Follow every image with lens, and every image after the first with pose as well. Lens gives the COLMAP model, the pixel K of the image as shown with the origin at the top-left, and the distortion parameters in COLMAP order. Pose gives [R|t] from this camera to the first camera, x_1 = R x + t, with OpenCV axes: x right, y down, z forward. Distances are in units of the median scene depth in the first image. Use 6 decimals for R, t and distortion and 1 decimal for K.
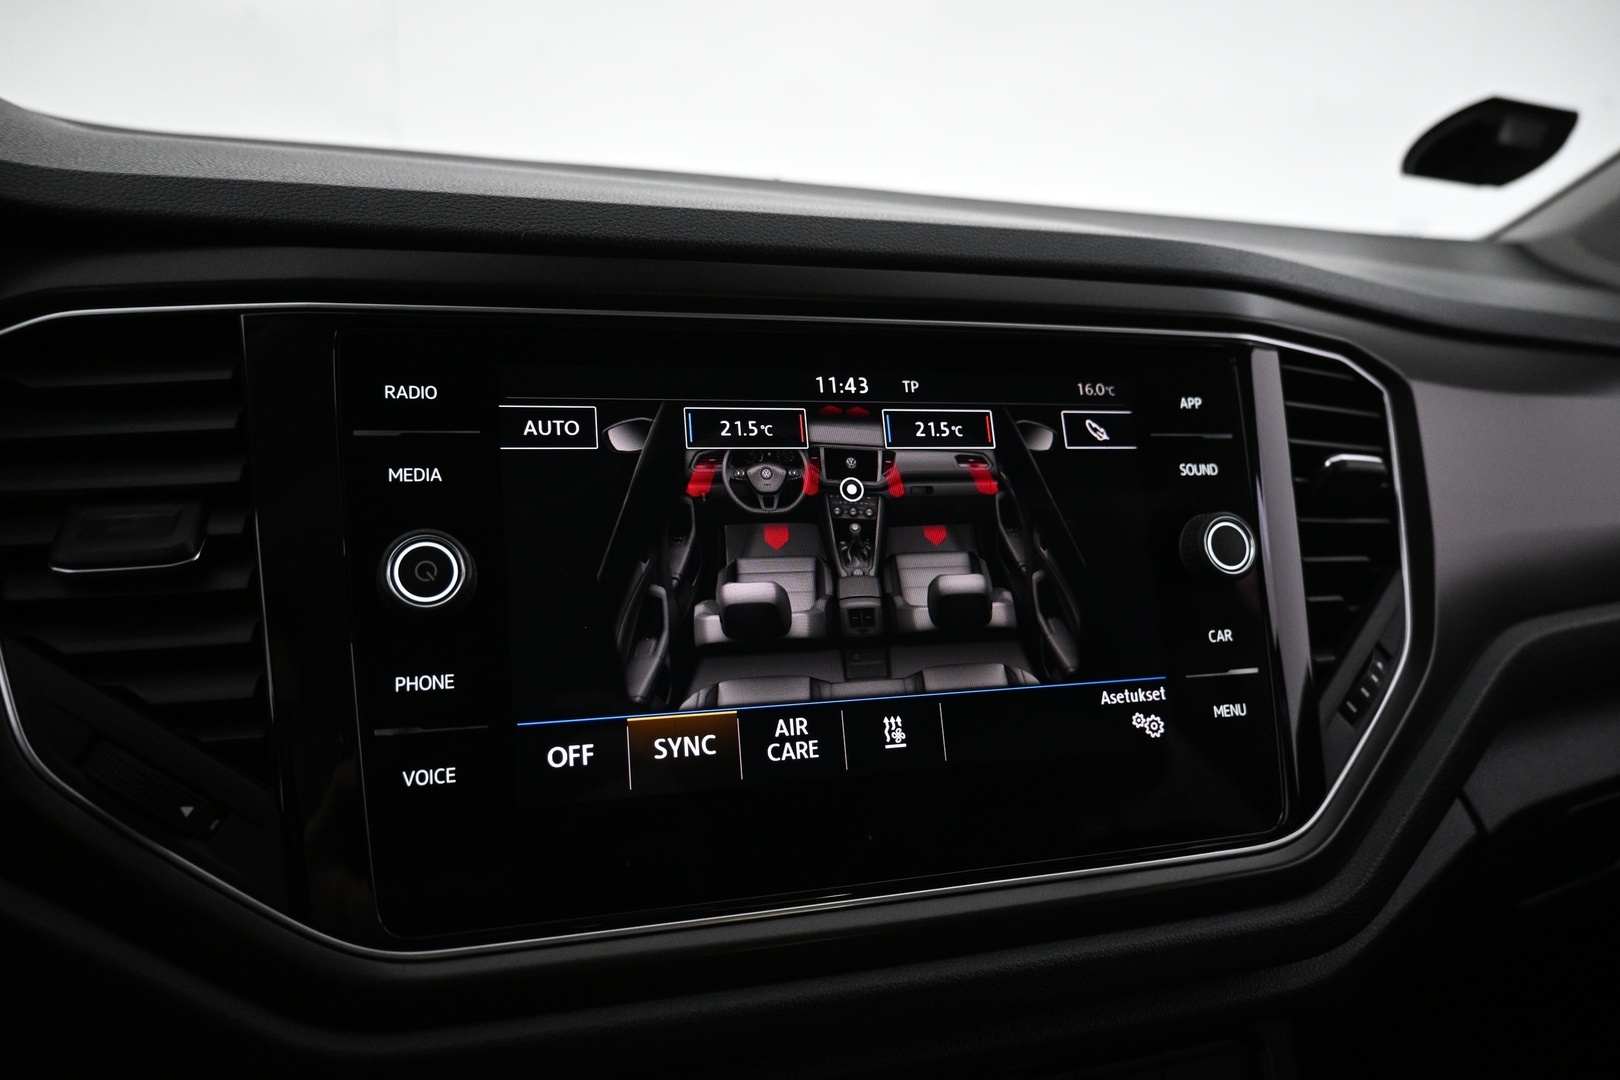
lens RADIAL K [[1089.5, 0, 810.0], [0, 1089.5, 540.0], [0, 0, 1]] dist [-0.002679, -0.006051]
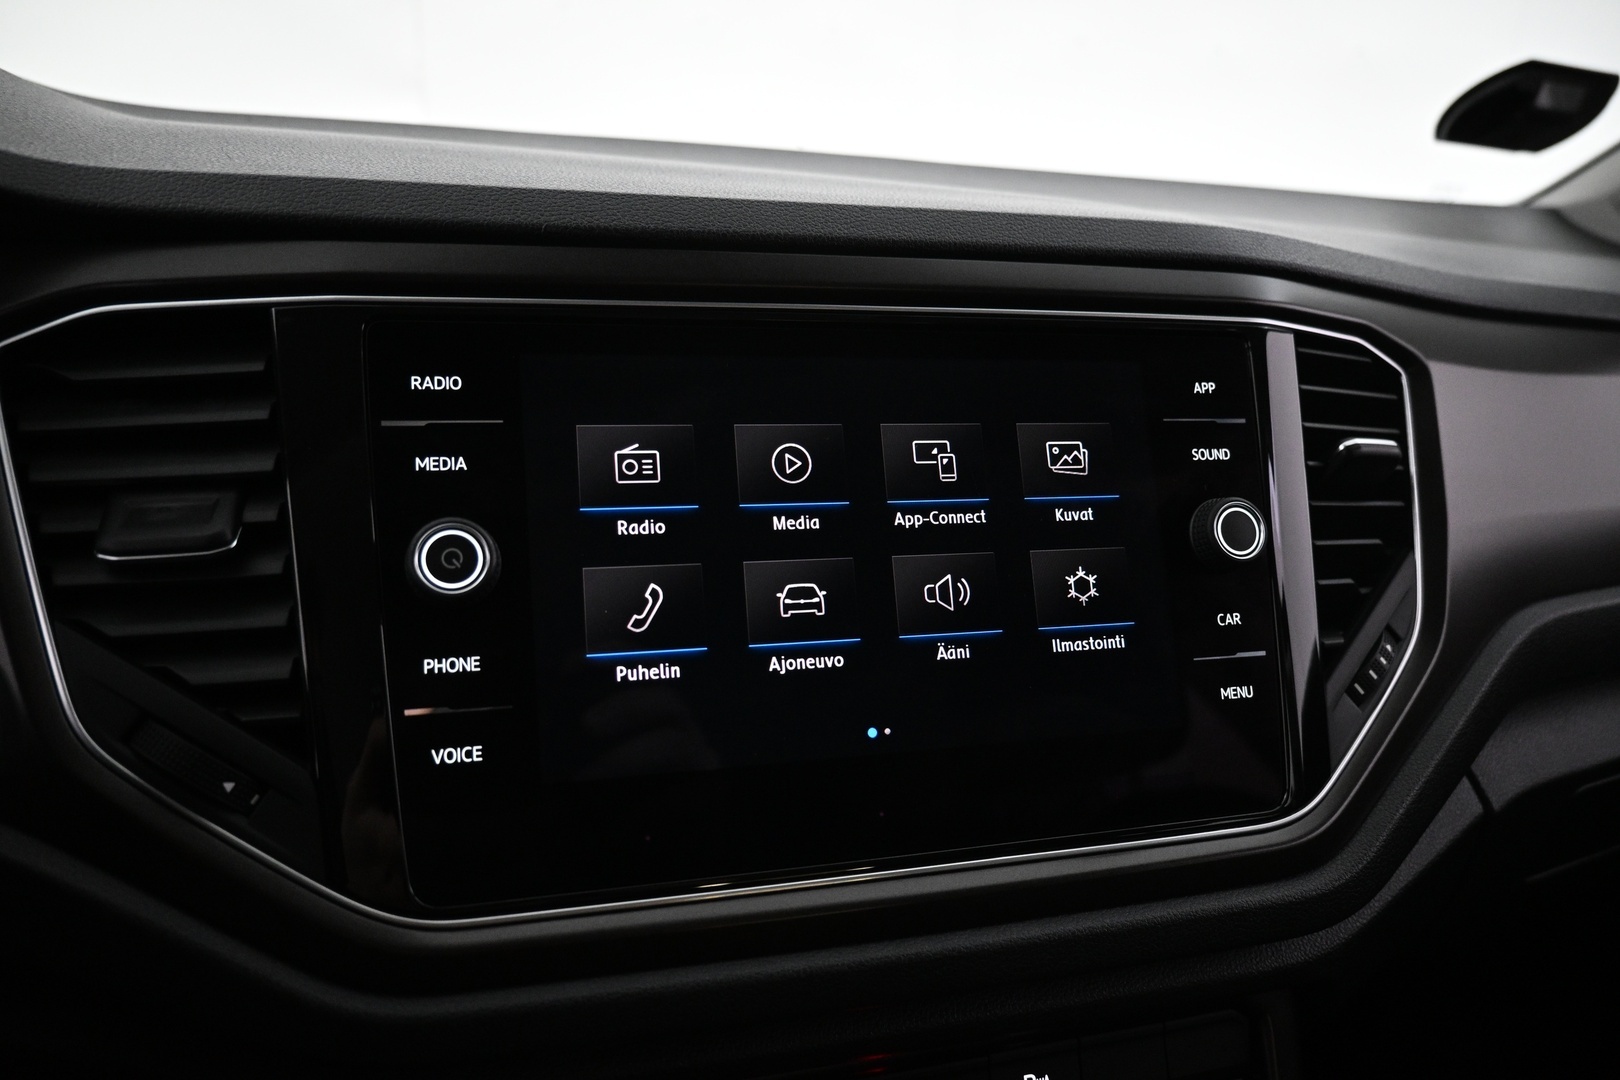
lens RADIAL K [[1089.5, 0, 810.0], [0, 1089.5, 540.0], [0, 0, 1]] dist [-0.002679, -0.006051]
pose [[0.999689, 0.004457, -0.024554, 0.011312], [-0.003509, 0.999252, 0.038499, -0.024813], [0.024707, -0.038401, 0.998957, -0.022753]]
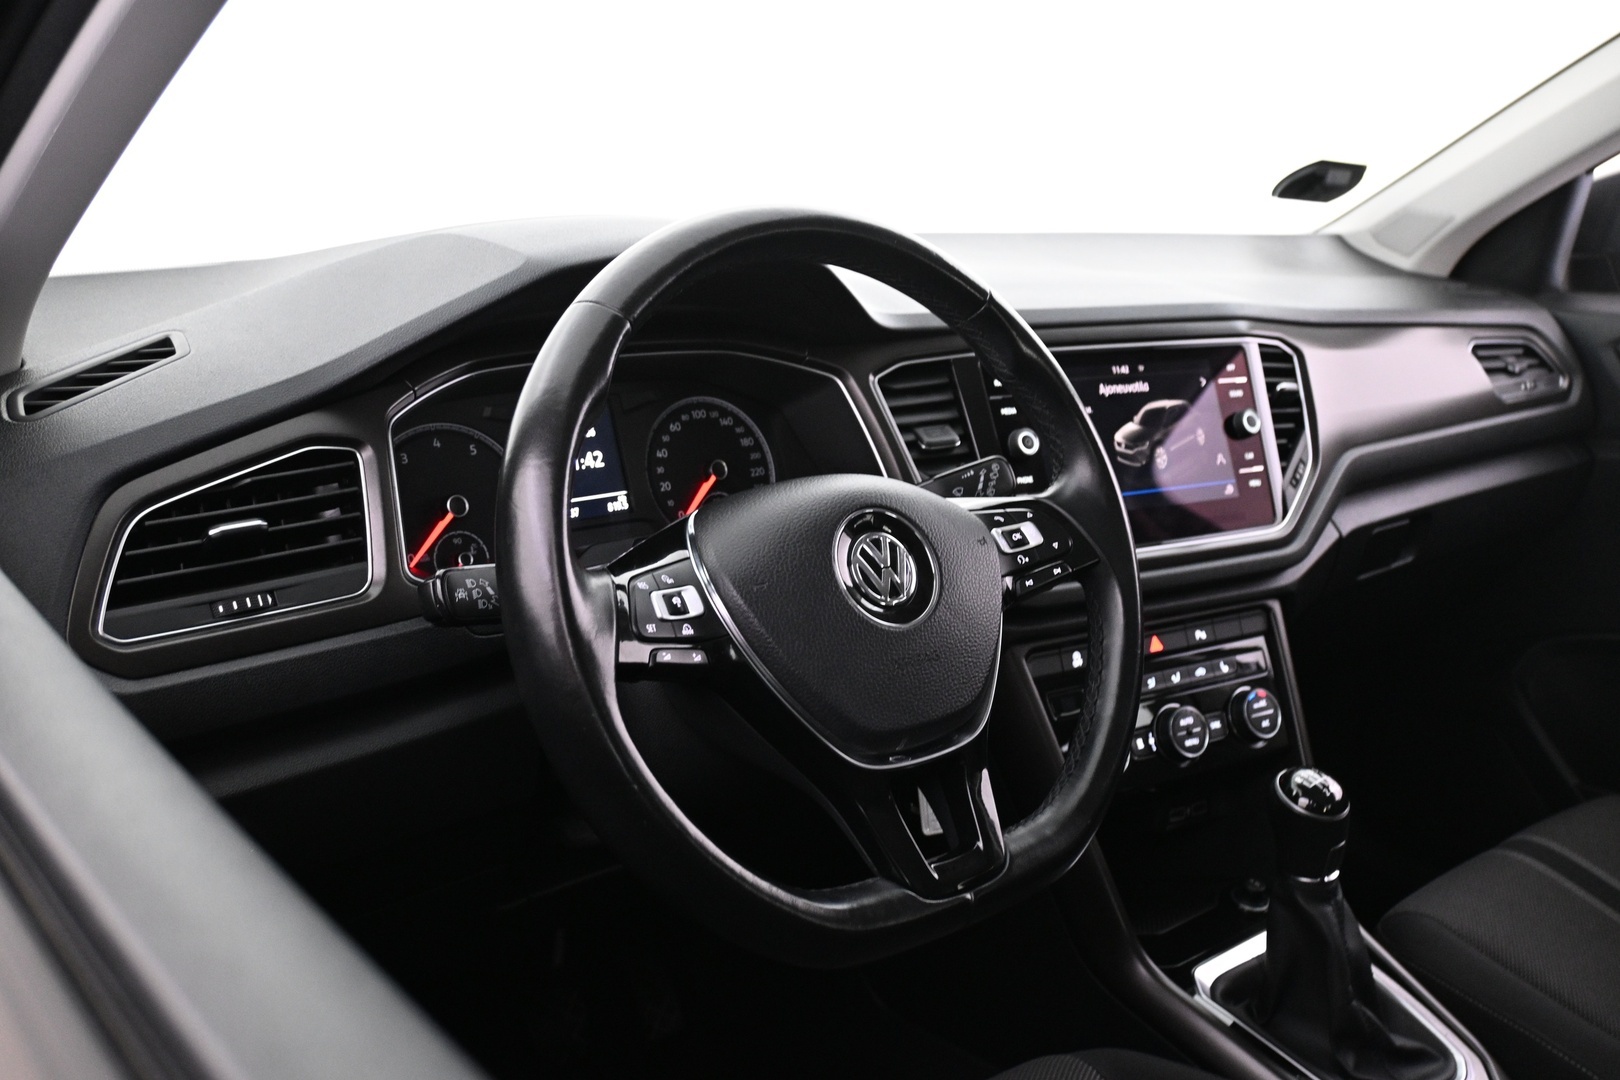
lens RADIAL K [[1476.2, 0, 810.0], [0, 1476.2, 540.0], [0, 0, 1]] dist [0.002559, 0.001400]
pose [[0.972427, -0.075335, 0.220703, -1.555350], [0.068041, 0.996861, 0.040479, 0.077599], [-0.223060, -0.024346, 0.974501, -2.399111]]
